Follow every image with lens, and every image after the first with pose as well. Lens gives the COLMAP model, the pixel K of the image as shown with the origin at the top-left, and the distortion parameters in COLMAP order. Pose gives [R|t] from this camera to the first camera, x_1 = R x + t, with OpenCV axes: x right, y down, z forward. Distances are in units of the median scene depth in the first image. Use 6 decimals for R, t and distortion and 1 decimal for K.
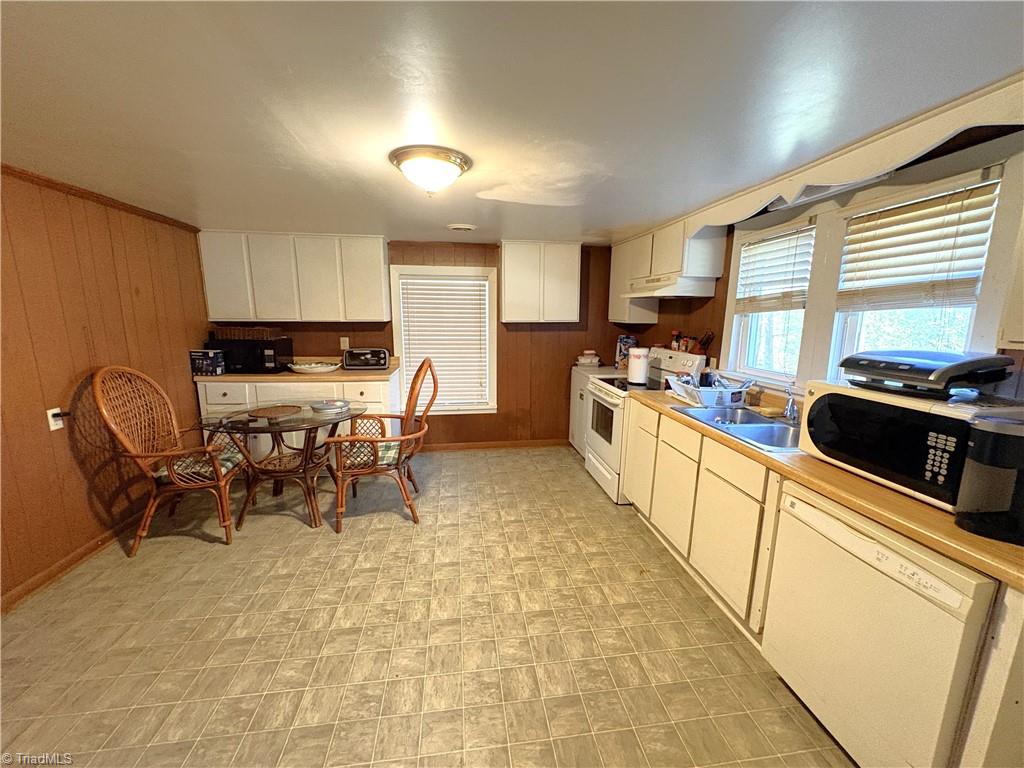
lens RADIAL K [[408.0, 0, 512.0], [0, 408.0, 384.0], [0, 0, 1]] dist [-0.000292, -0.000230]
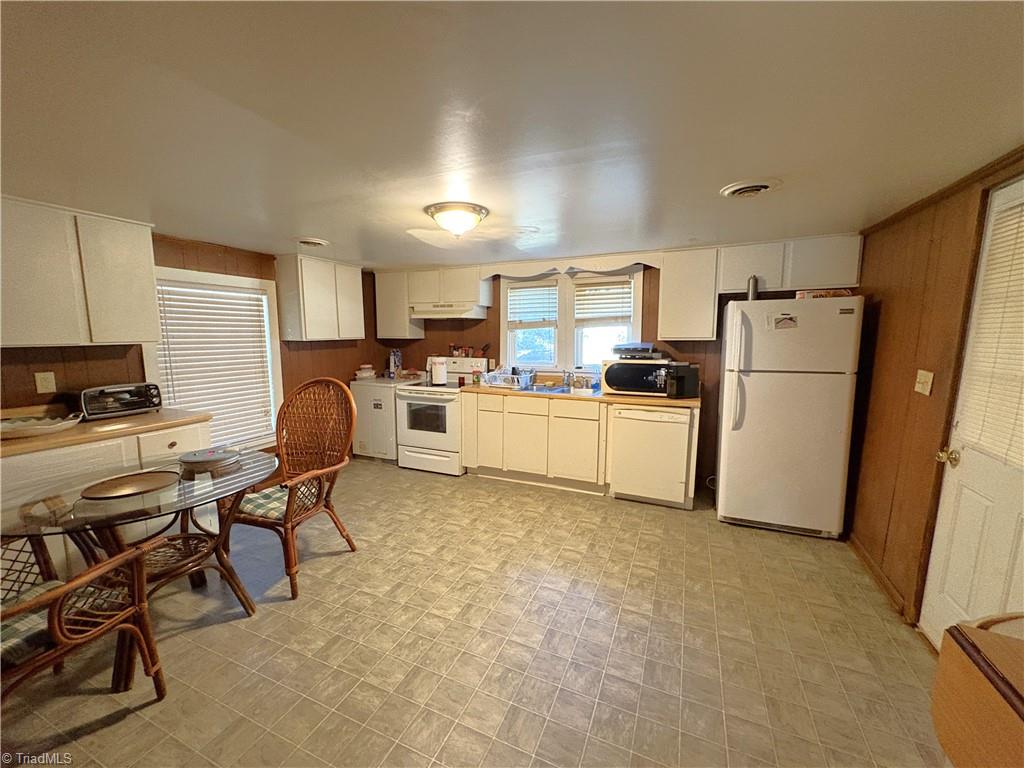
lens RADIAL K [[408.0, 0, 512.0], [0, 408.0, 384.0], [0, 0, 1]] dist [-0.000292, -0.000230]
pose [[0.521651, -0.114619, 0.845424, -0.672014], [0.153295, 0.987399, 0.039280, -0.018838], [-0.839274, 0.109109, 0.532649, 0.124939]]
